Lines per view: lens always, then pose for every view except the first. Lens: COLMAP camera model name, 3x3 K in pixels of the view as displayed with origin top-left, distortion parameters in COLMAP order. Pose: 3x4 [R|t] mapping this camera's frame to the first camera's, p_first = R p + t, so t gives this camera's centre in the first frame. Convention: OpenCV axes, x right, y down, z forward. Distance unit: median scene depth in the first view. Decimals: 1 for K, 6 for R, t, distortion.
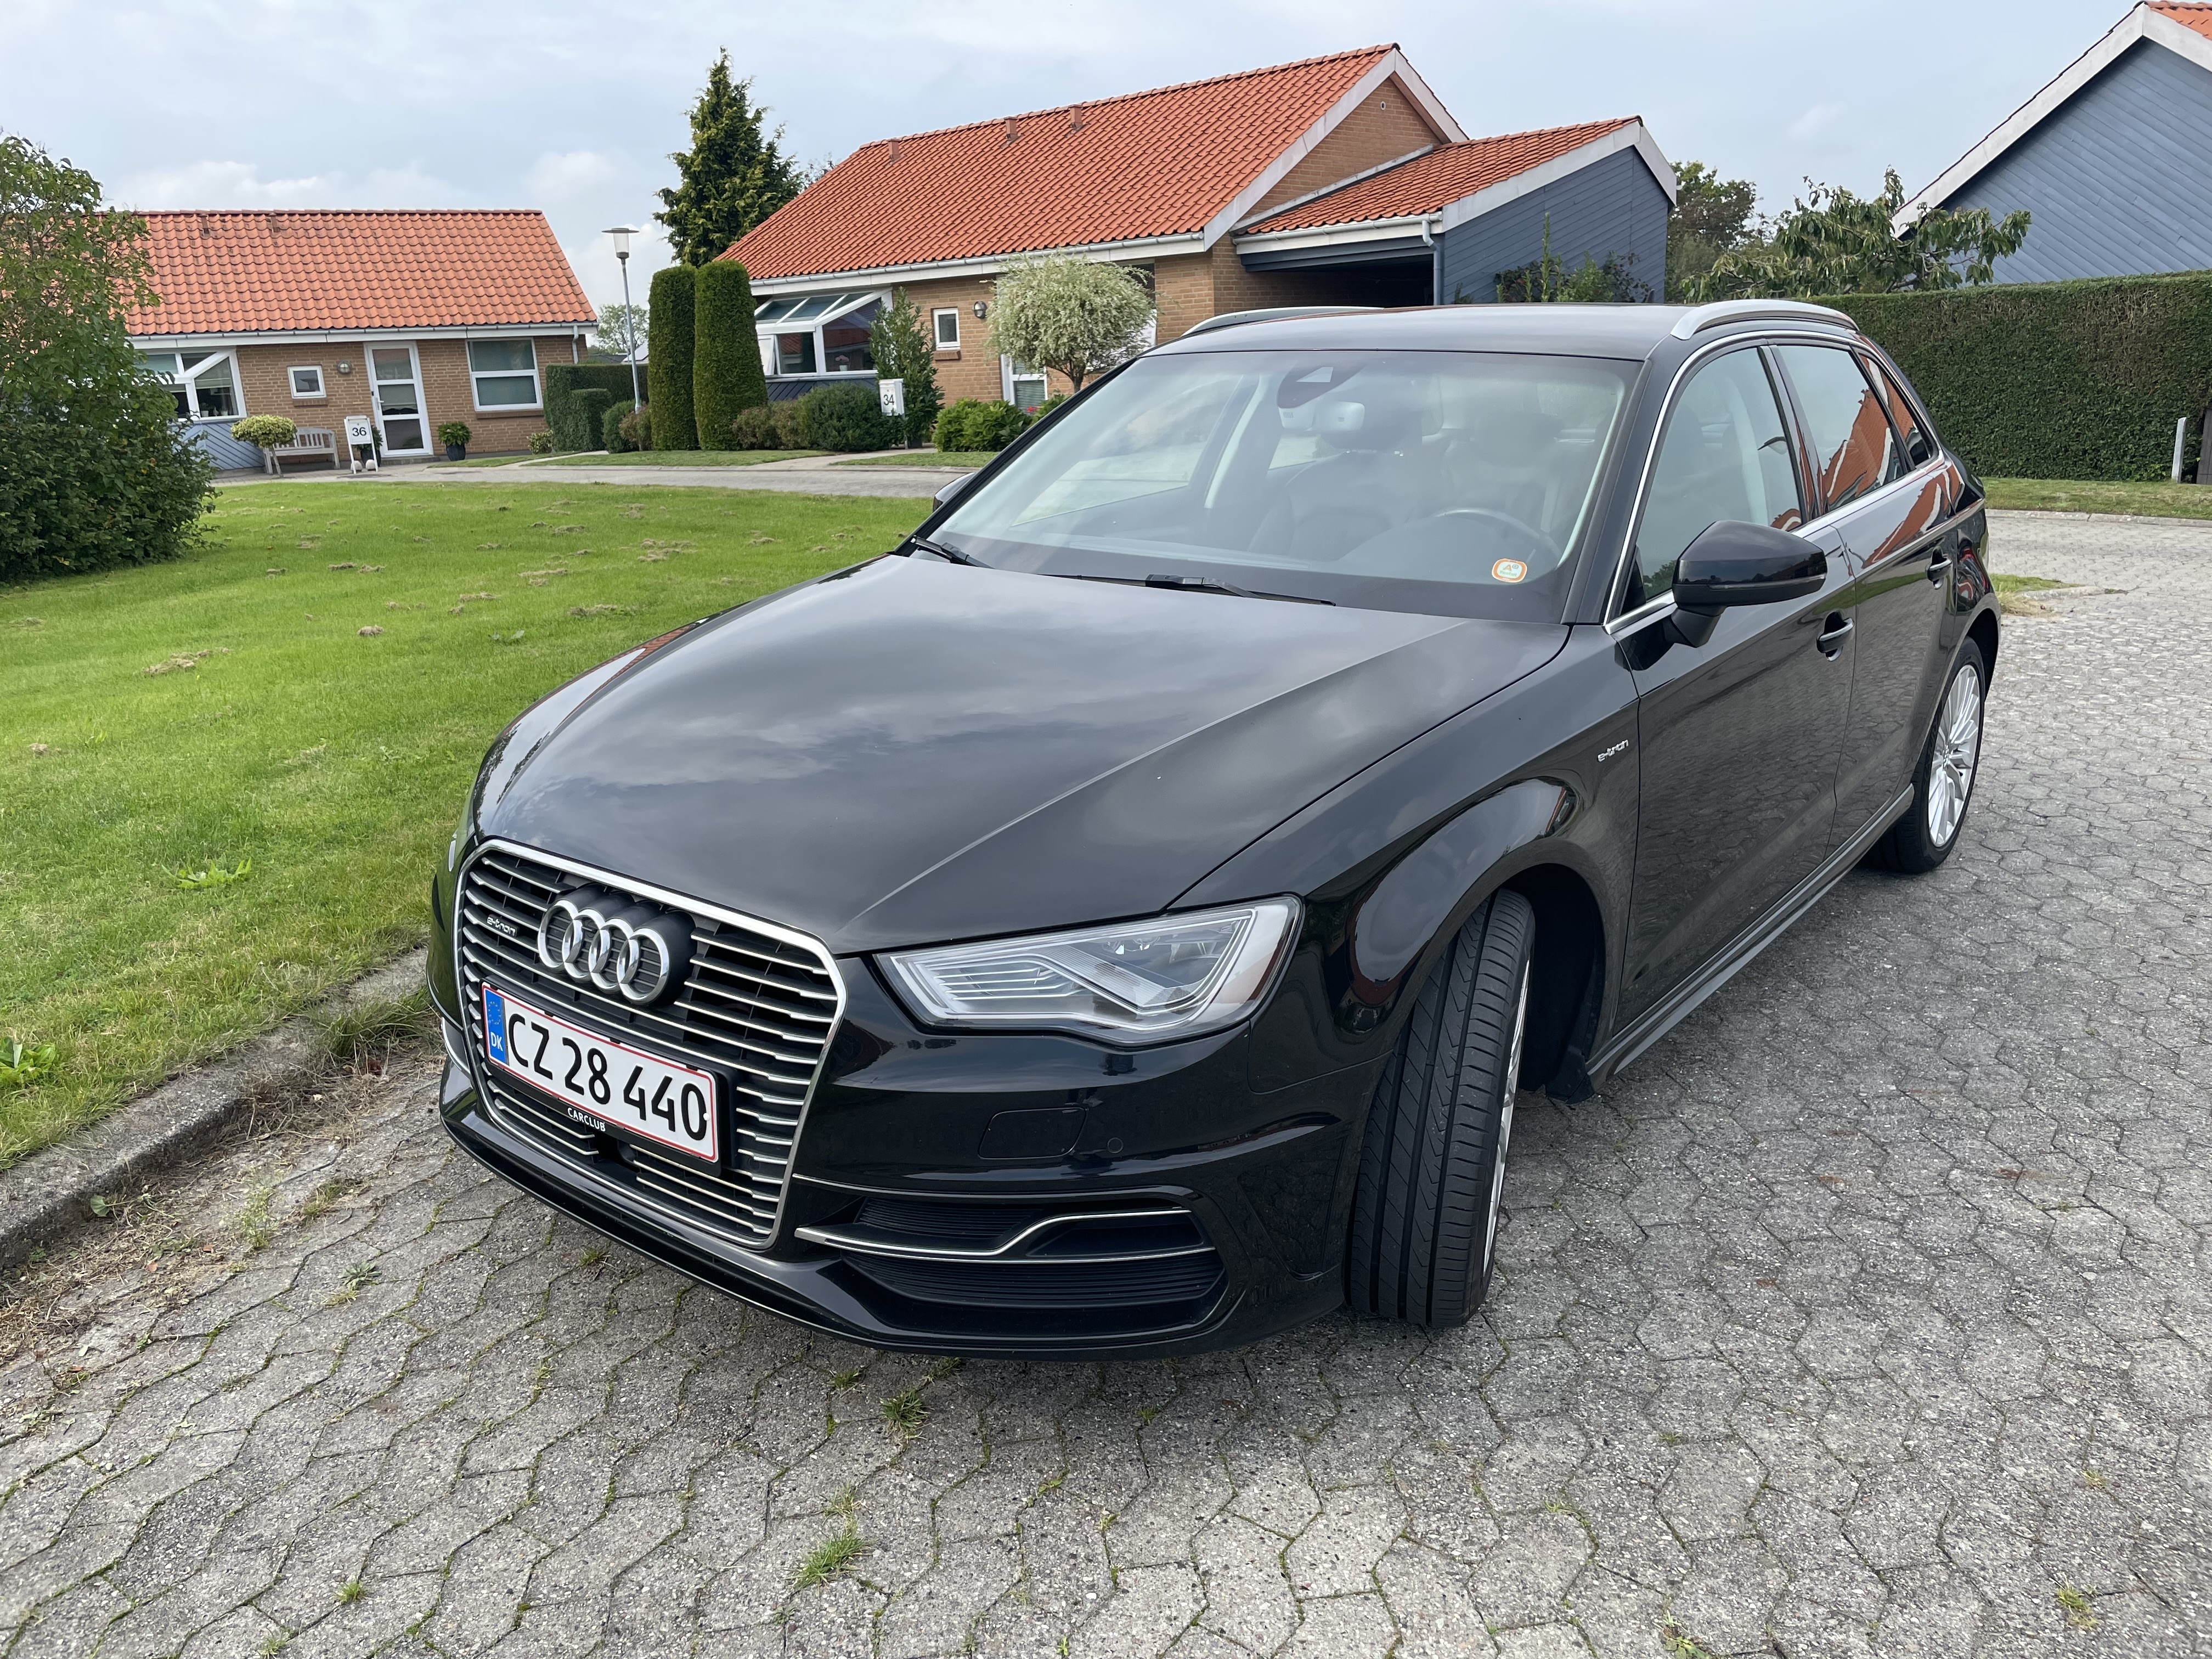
lens RADIAL K [[1685.5, 0, 1114.7], [0, 1685.5, 838.6], [0, 0, 1]] dist [0.068018, -0.095487]
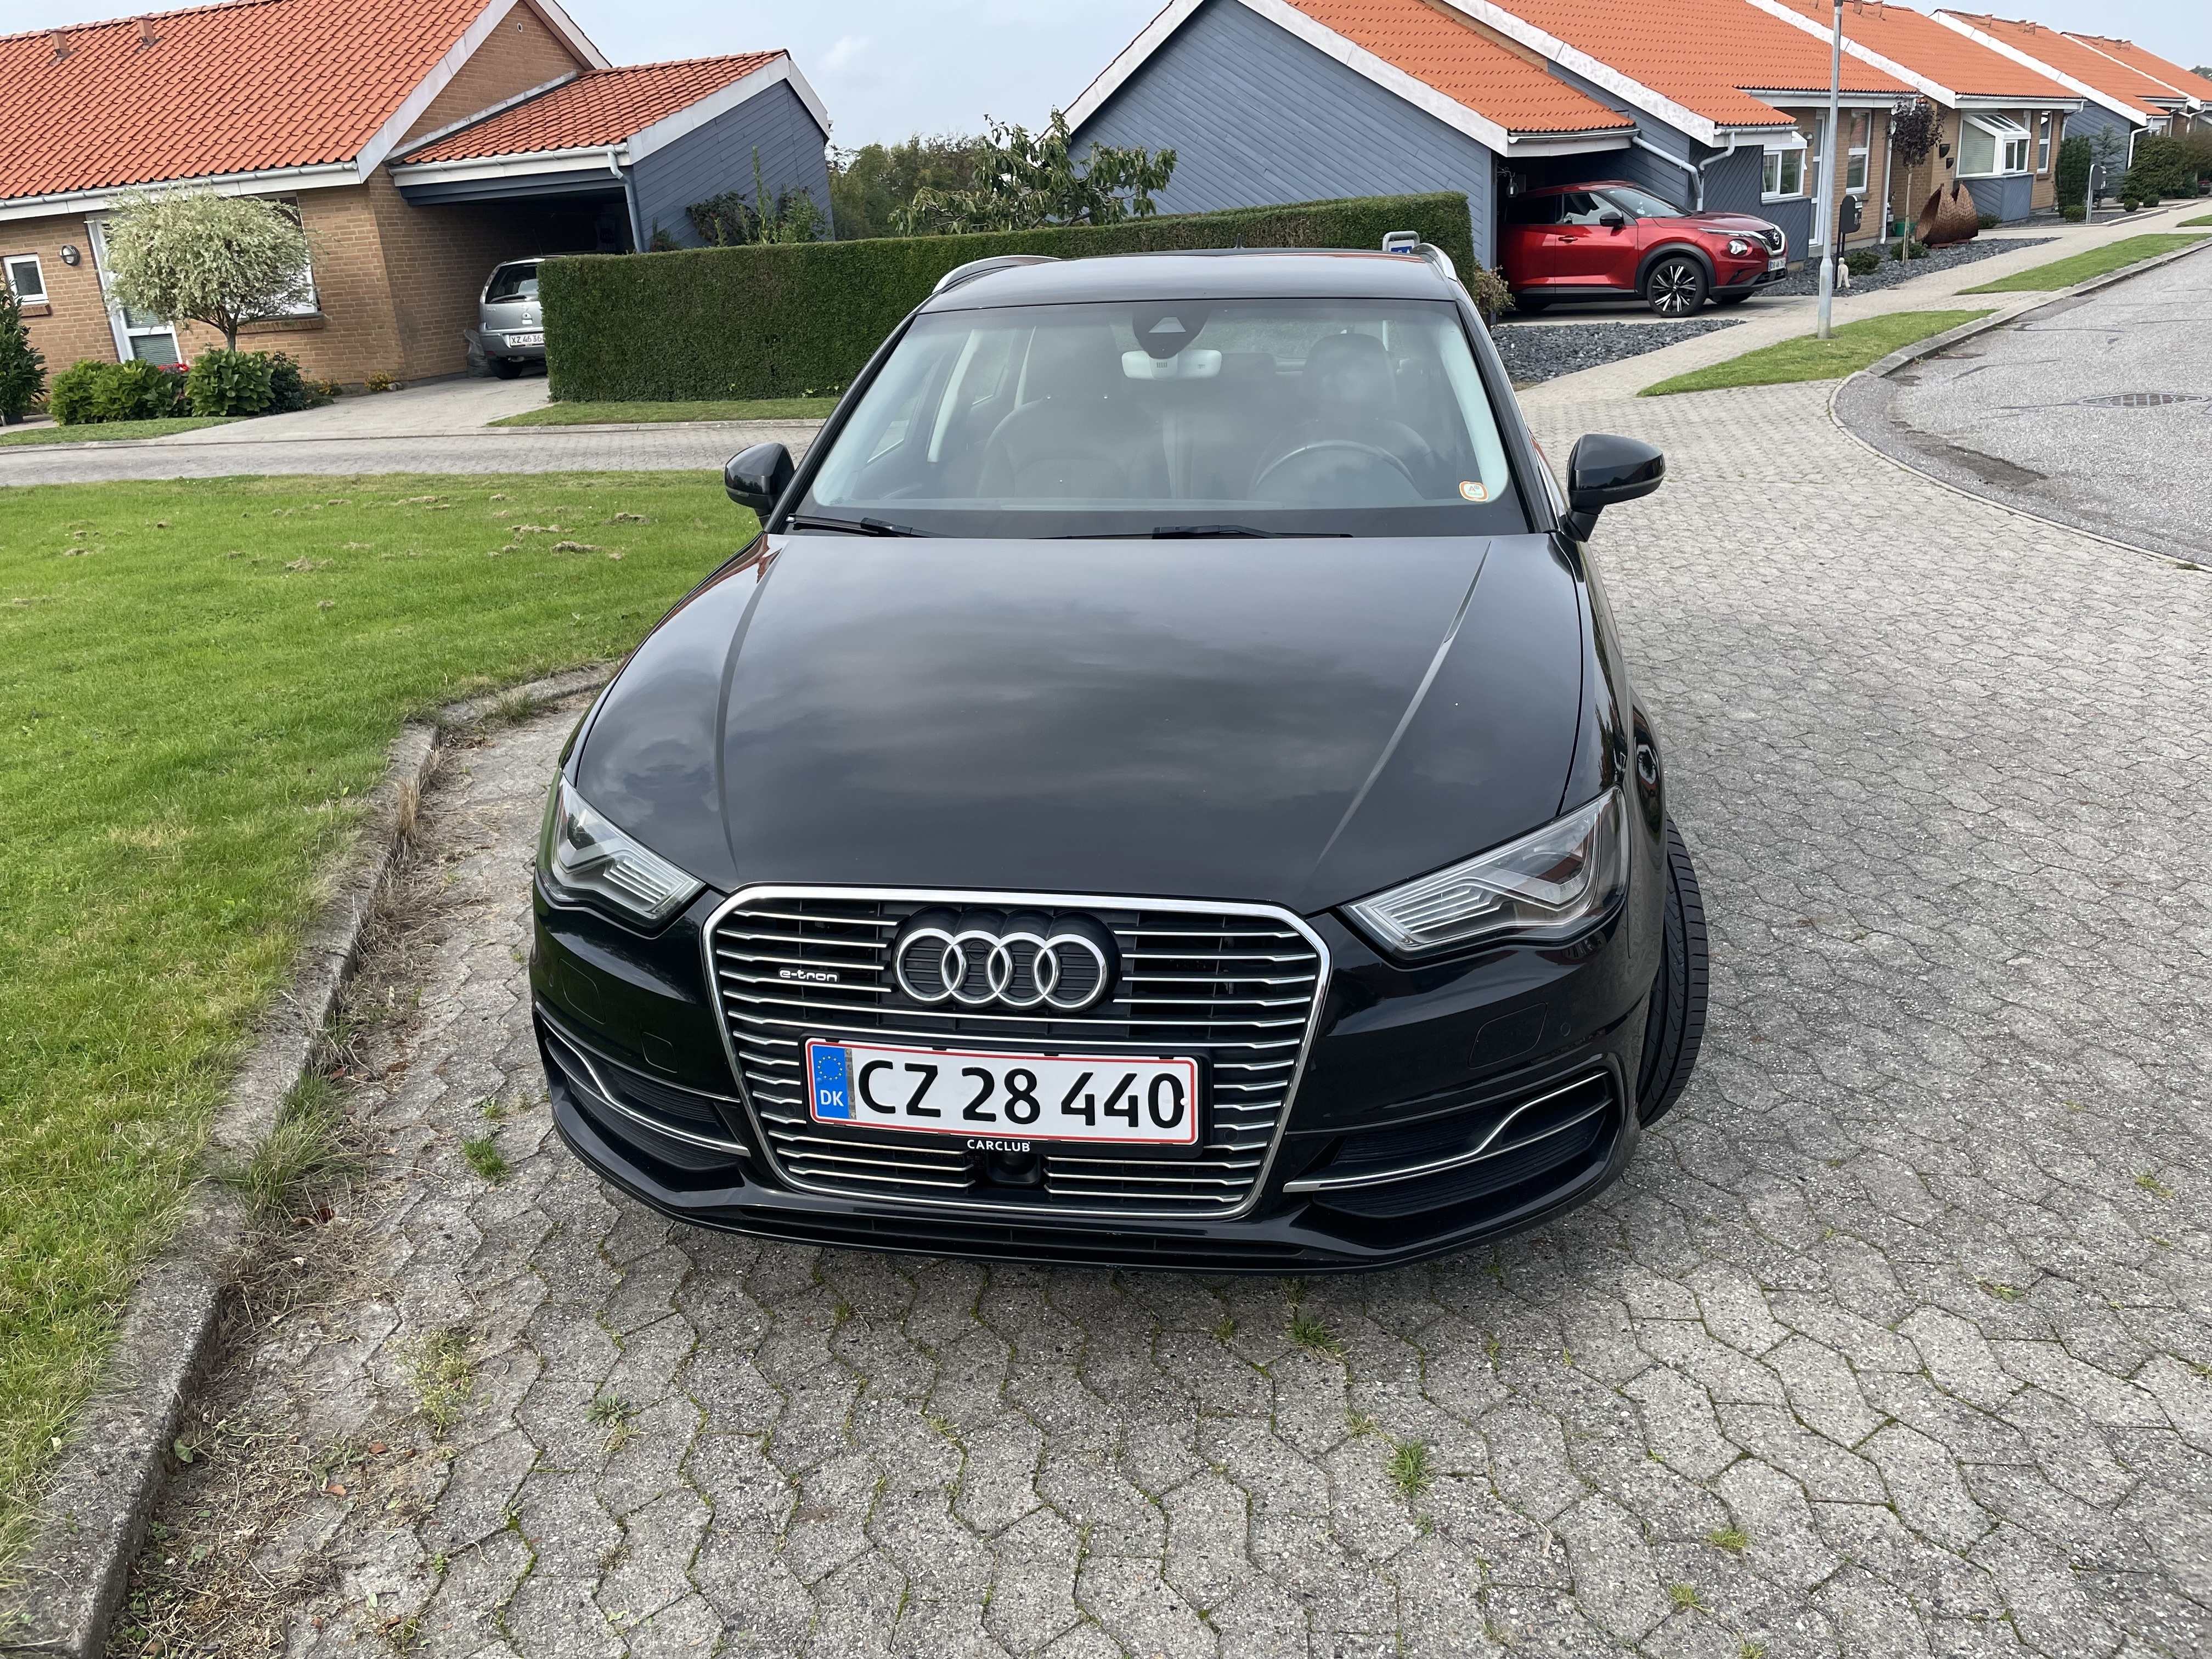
lens RADIAL K [[1685.5, 0, 1103.0], [0, 1685.5, 837.0], [0, 0, 1]] dist [0.068018, -0.095487]
pose [[0.872650, -0.179985, 0.453969, -0.633383], [0.163307, 0.983639, 0.076063, -0.066519], [-0.460232, 0.007760, 0.887765, 0.116870]]
